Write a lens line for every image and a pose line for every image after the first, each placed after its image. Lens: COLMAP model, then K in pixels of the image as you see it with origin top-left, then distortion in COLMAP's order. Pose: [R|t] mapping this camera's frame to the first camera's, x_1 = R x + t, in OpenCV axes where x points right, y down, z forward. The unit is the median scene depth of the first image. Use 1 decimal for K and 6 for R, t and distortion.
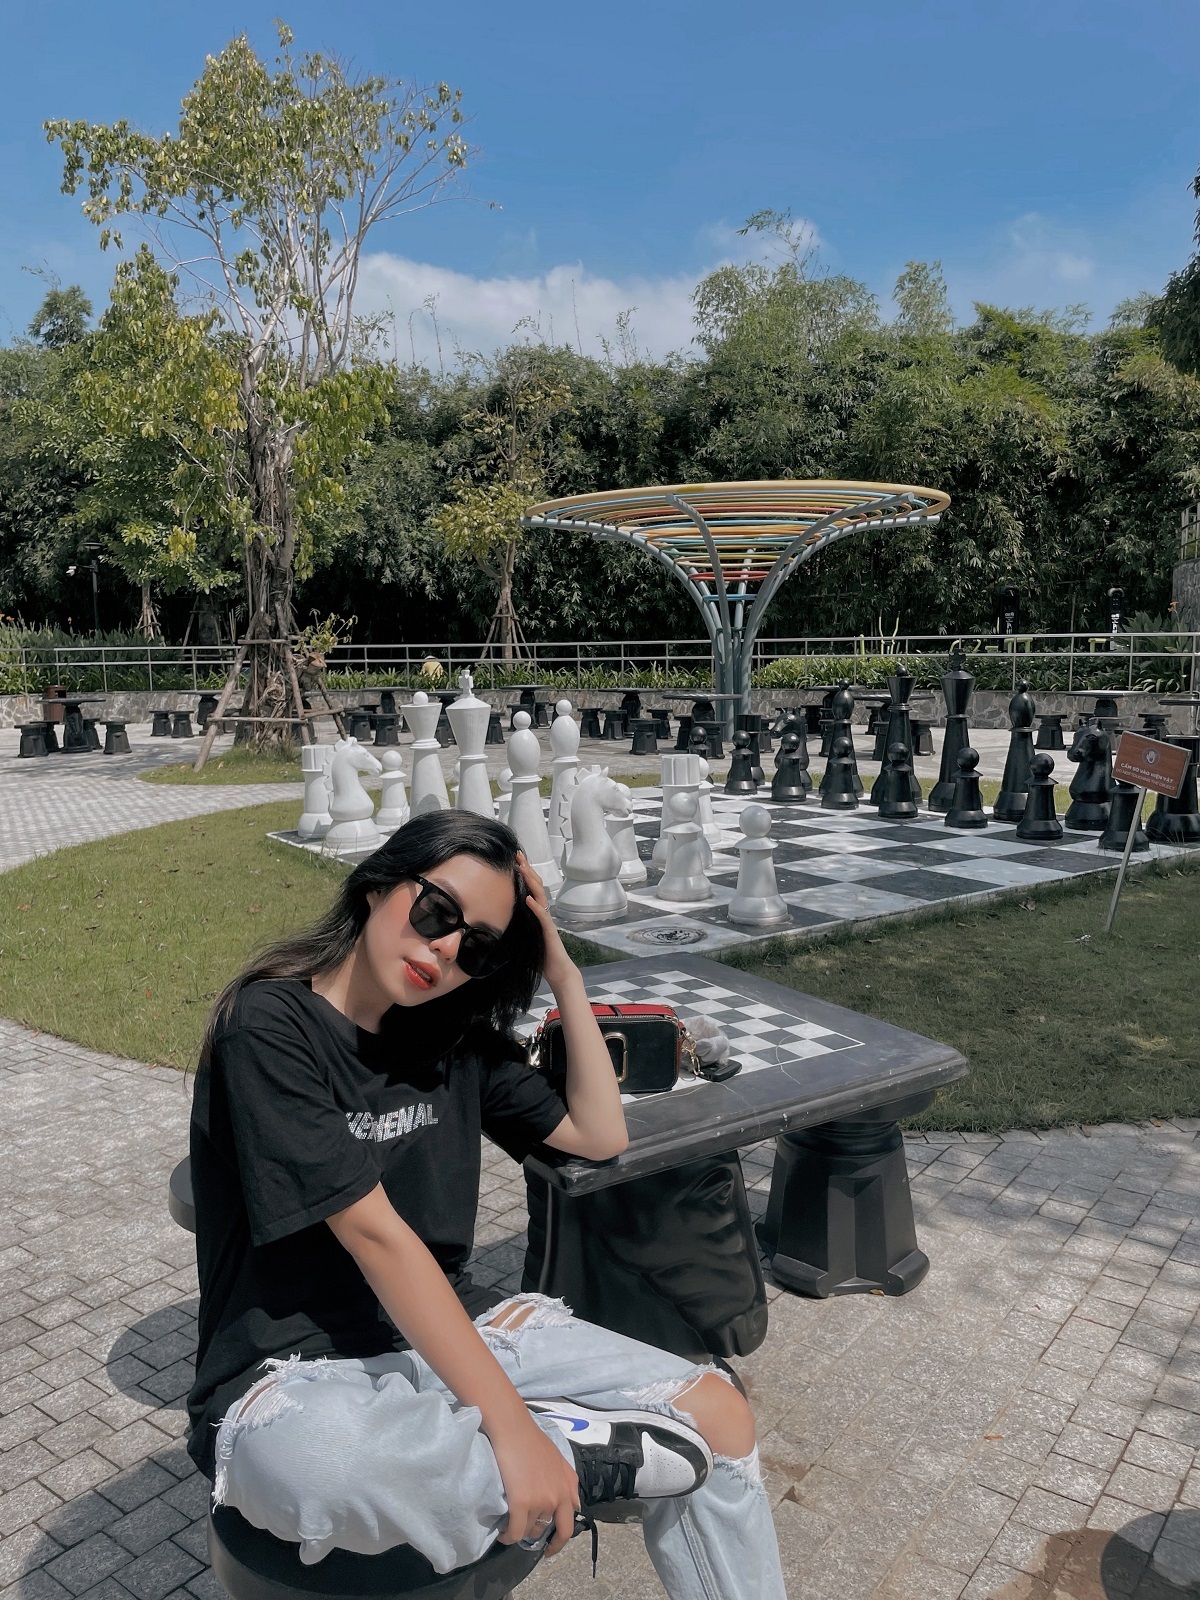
lens RADIAL K [[1292.3, 0, 531.1], [0, 1292.3, 852.8], [0, 0, 1]] dist [0.117377, -0.167765]
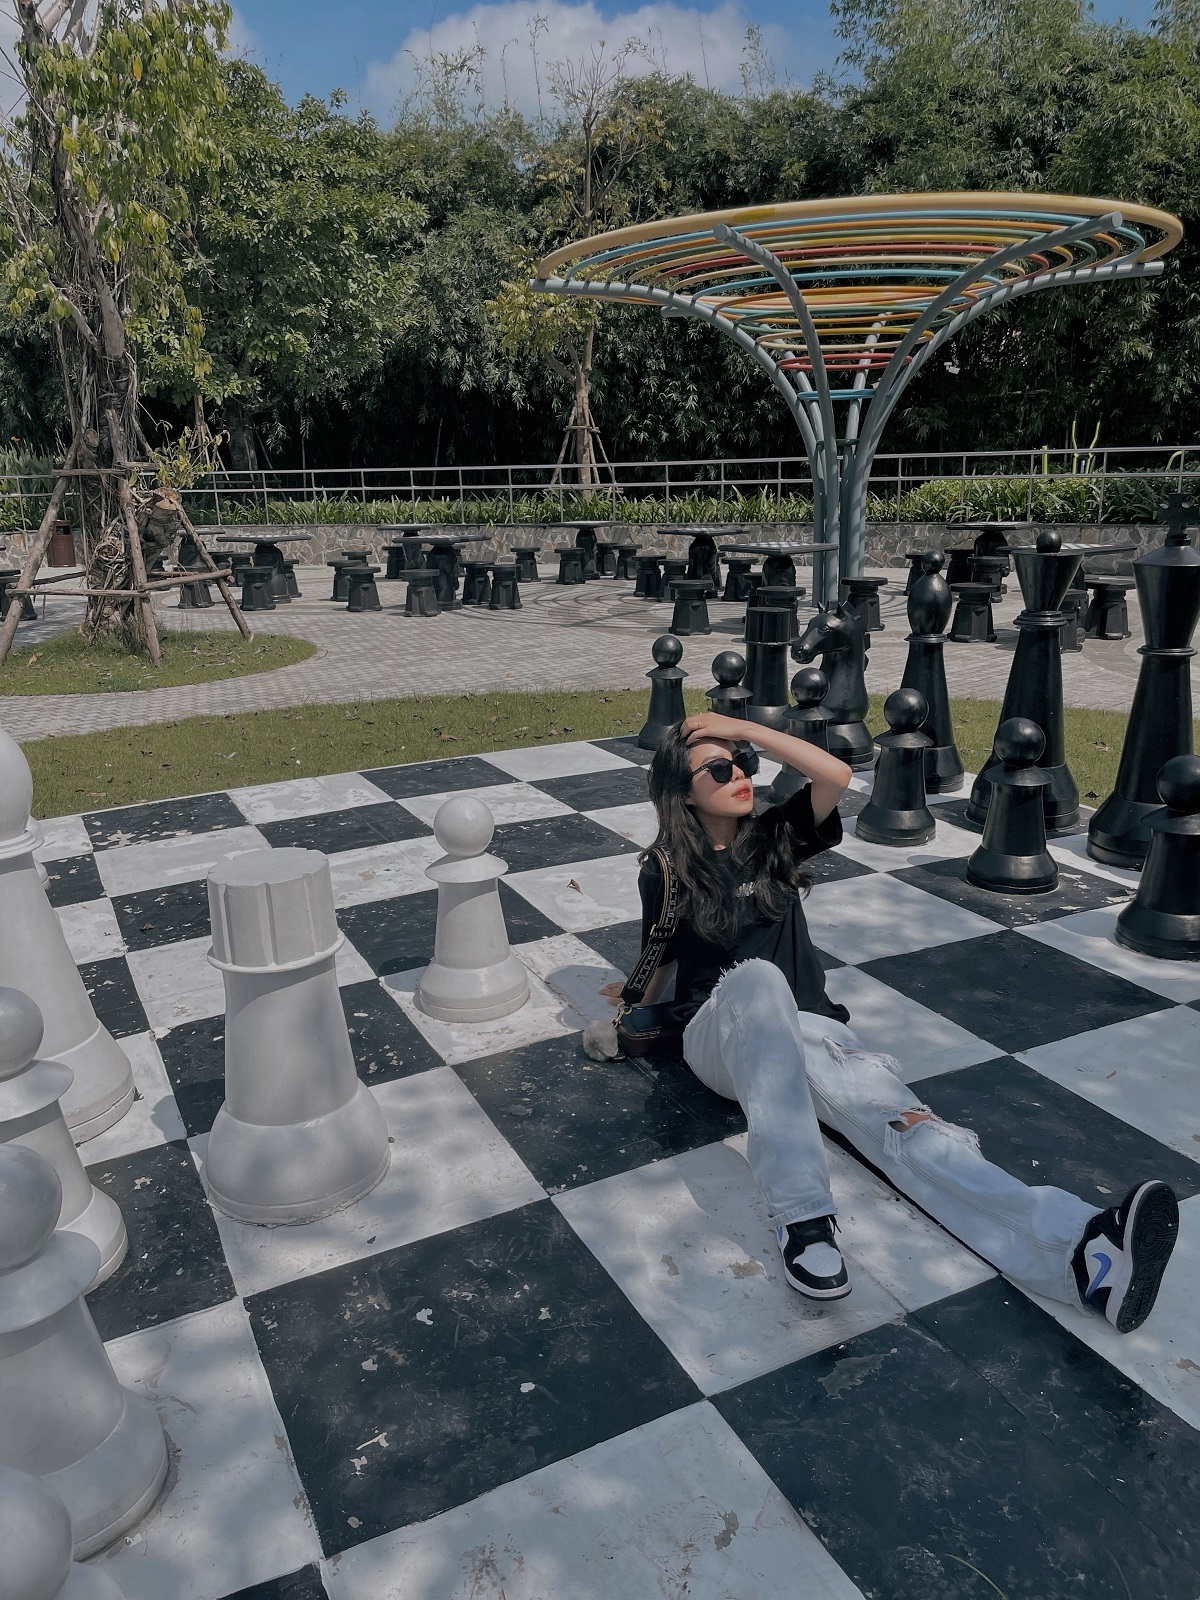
lens RADIAL K [[1292.3, 0, 531.1], [0, 1292.3, 852.8], [0, 0, 1]] dist [0.117377, -0.167765]
pose [[0.991868, 0.026964, -0.124386, 0.058861], [-0.010169, 0.990966, 0.133730, -0.032707], [0.126868, -0.131377, 0.983181, 0.182398]]
